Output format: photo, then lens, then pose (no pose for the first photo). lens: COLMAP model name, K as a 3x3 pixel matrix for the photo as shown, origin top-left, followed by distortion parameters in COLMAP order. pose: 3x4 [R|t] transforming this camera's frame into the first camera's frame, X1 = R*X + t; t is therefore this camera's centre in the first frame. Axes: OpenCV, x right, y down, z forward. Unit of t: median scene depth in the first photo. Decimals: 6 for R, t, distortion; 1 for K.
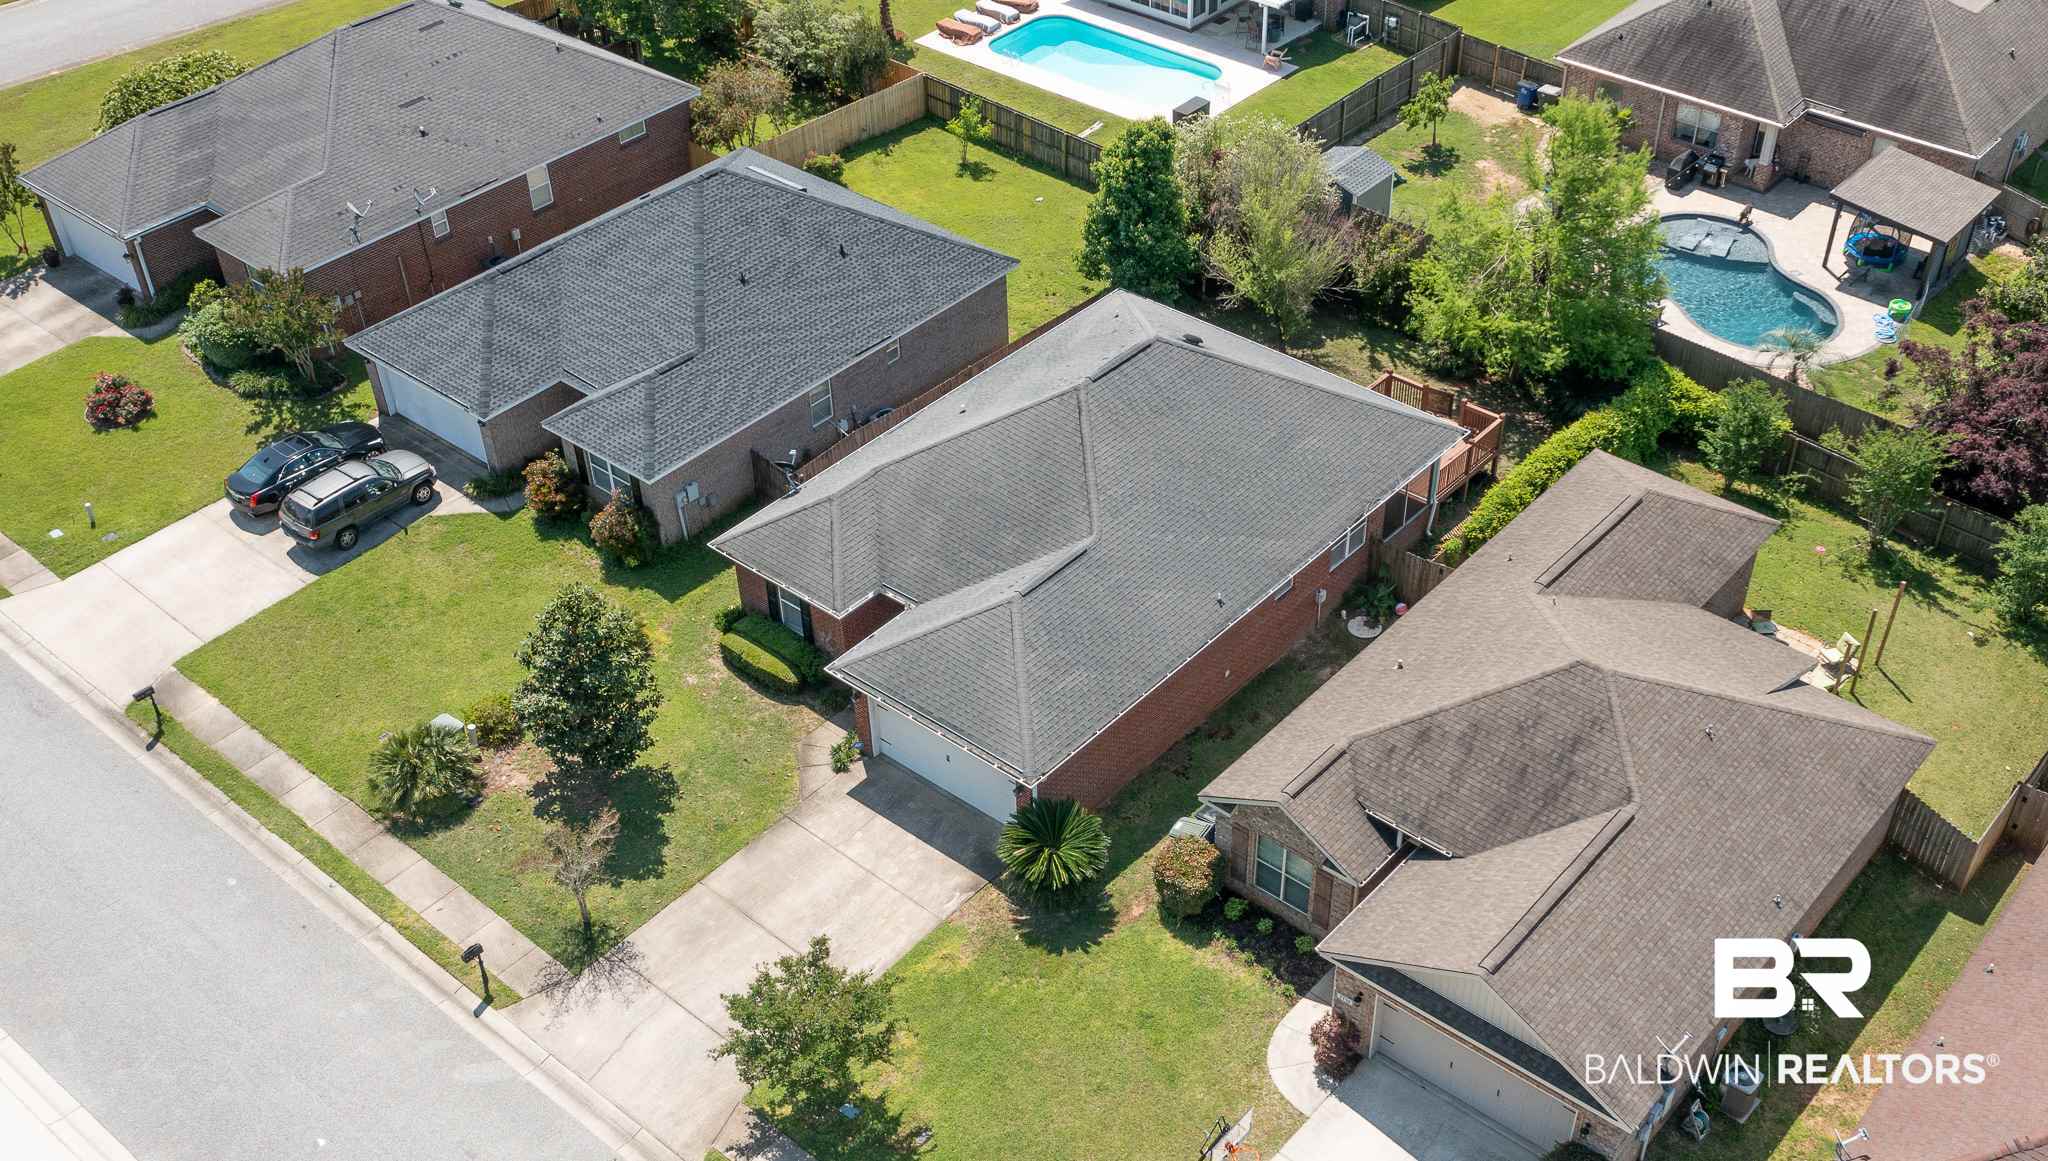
lens RADIAL K [[2190.6, 0, 1062.1], [0, 2190.6, 585.1], [0, 0, 1]] dist [0.000781, 0.010672]
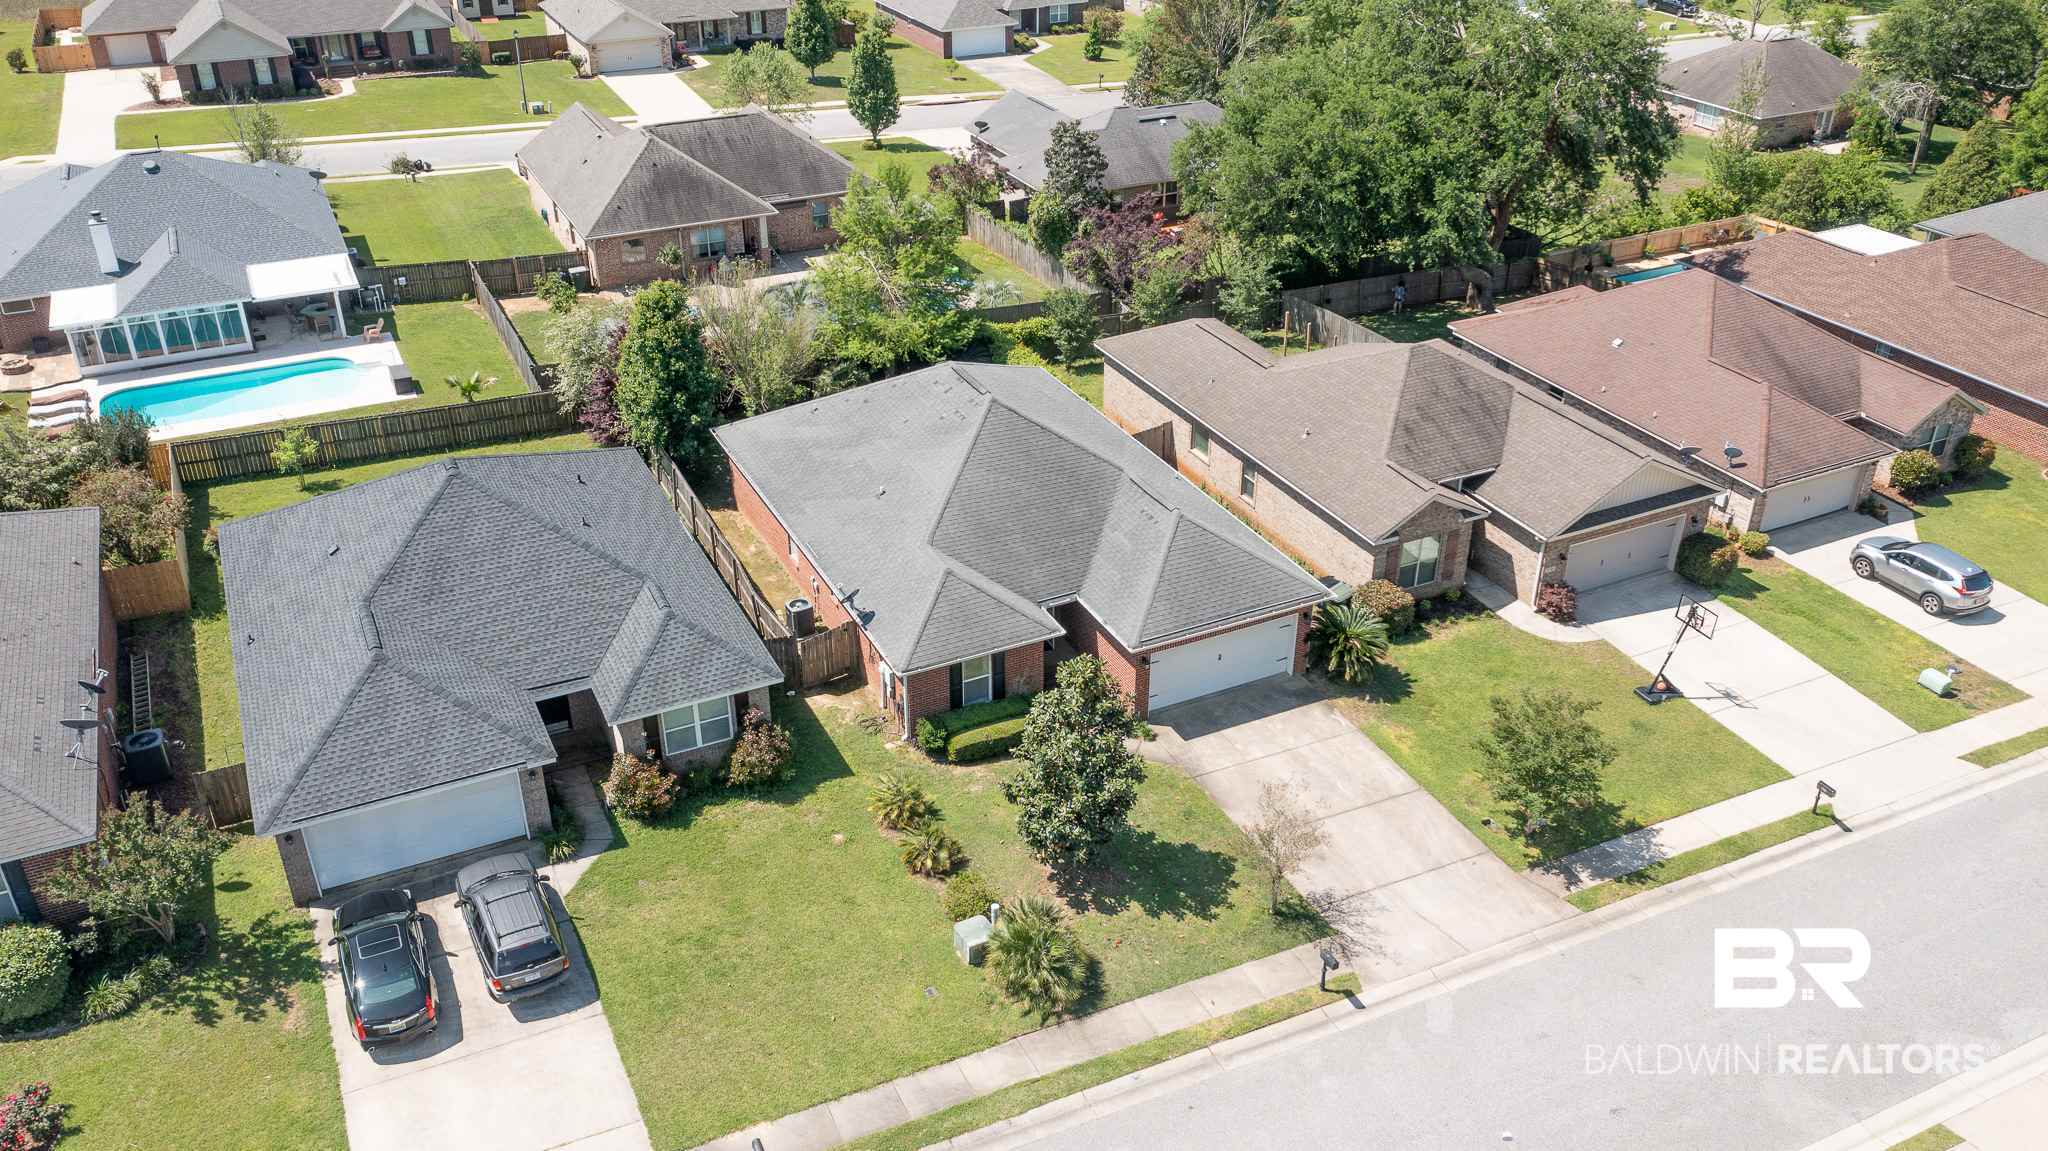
lens RADIAL K [[1730.9, 0, 1033.2], [0, 1730.9, 435.3], [0, 0, 1]] dist [0.005536, -0.002886]
pose [[0.398665, -0.373184, 0.837735, -0.685582], [0.558191, 0.823516, 0.101216, -0.139589], [-0.727660, 0.427265, 0.536615, 0.443257]]
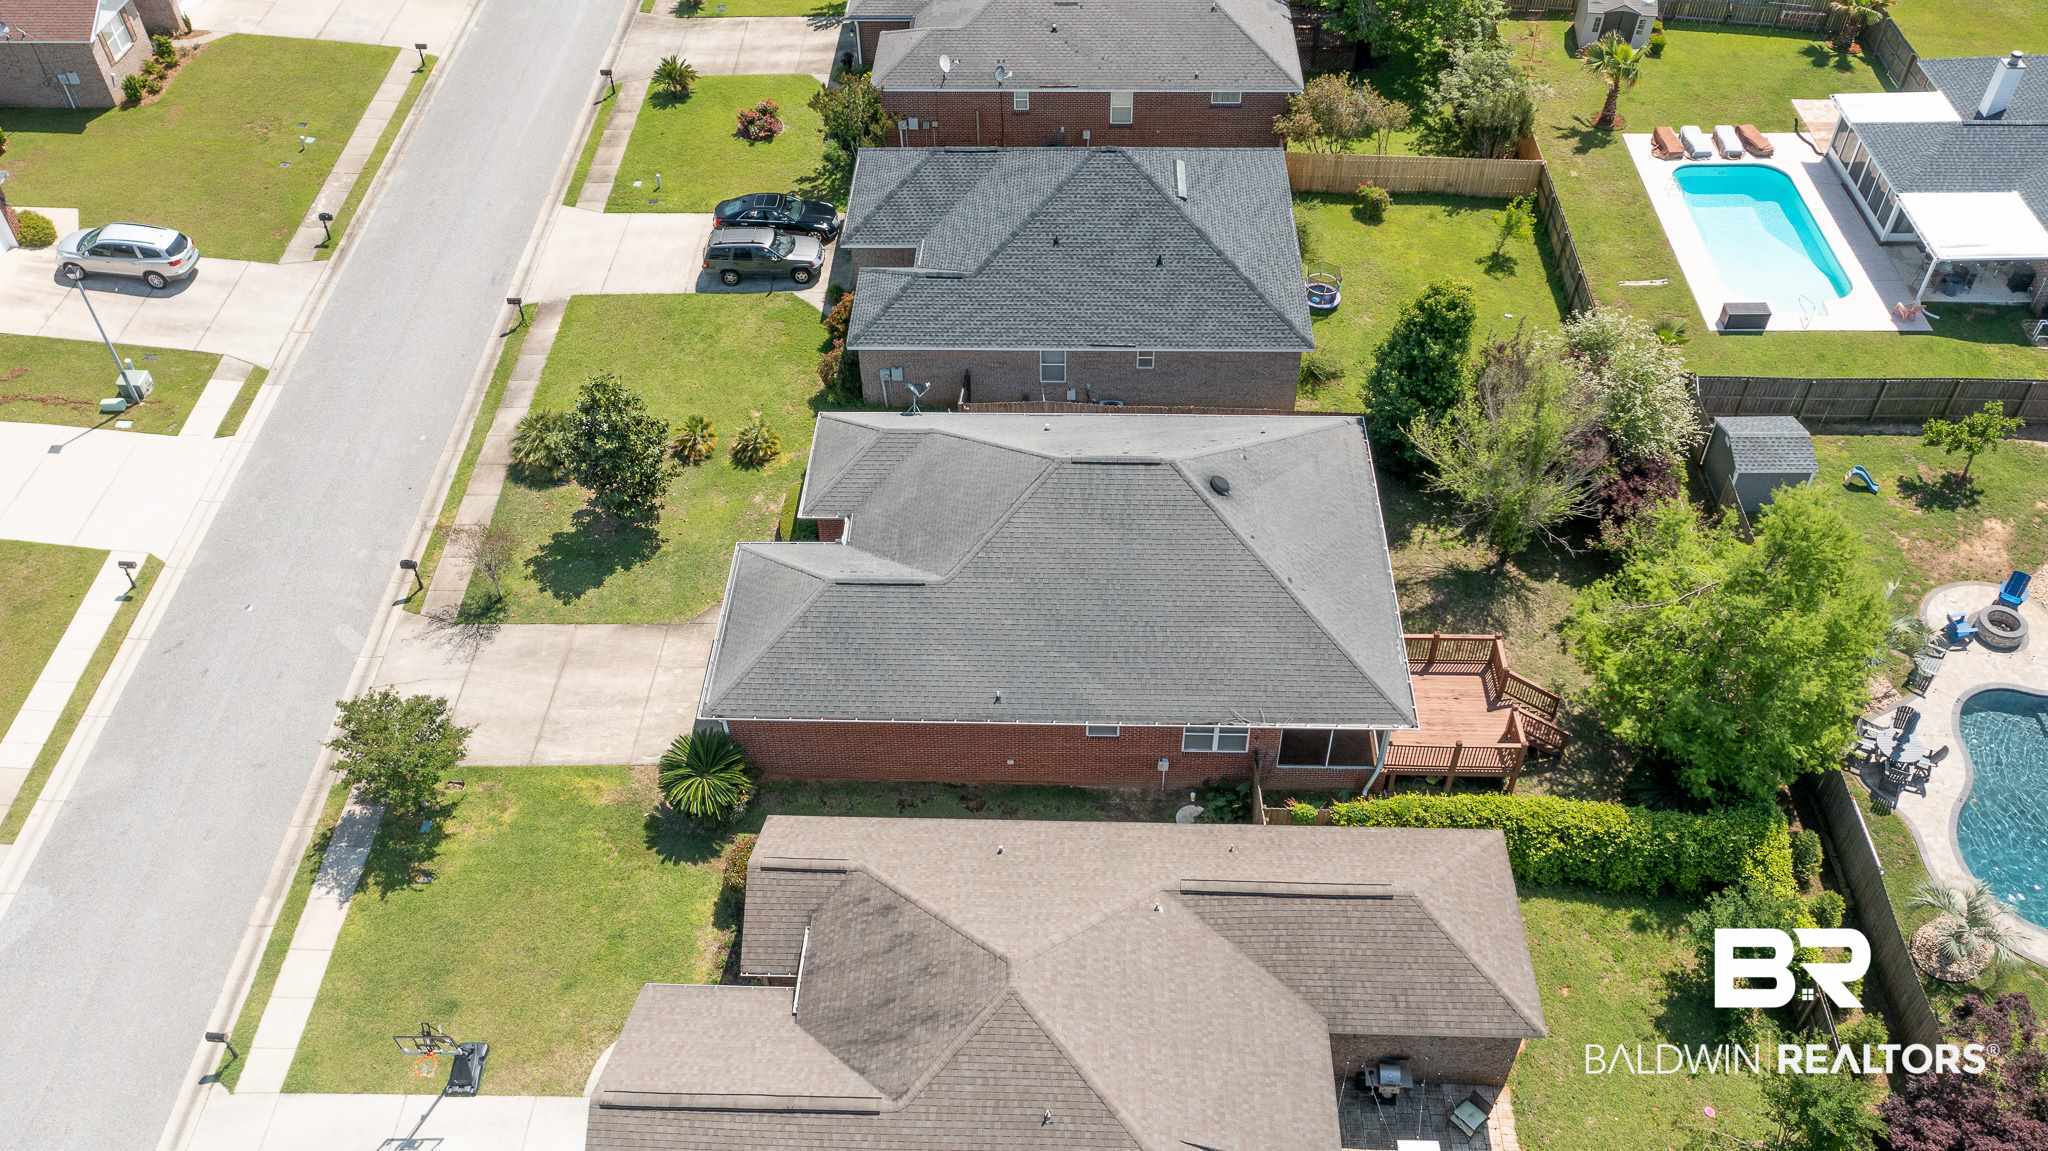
lens RADIAL K [[1687.1, 0, 1012.2], [0, 1687.1, 470.9], [0, 0, 1]] dist [0.002099, 0.009170]
pose [[0.615478, 0.520969, -0.591420, 0.431530], [-0.470748, 0.844827, 0.254293, -0.254217], [0.632126, 0.121898, 0.765218, 0.323788]]
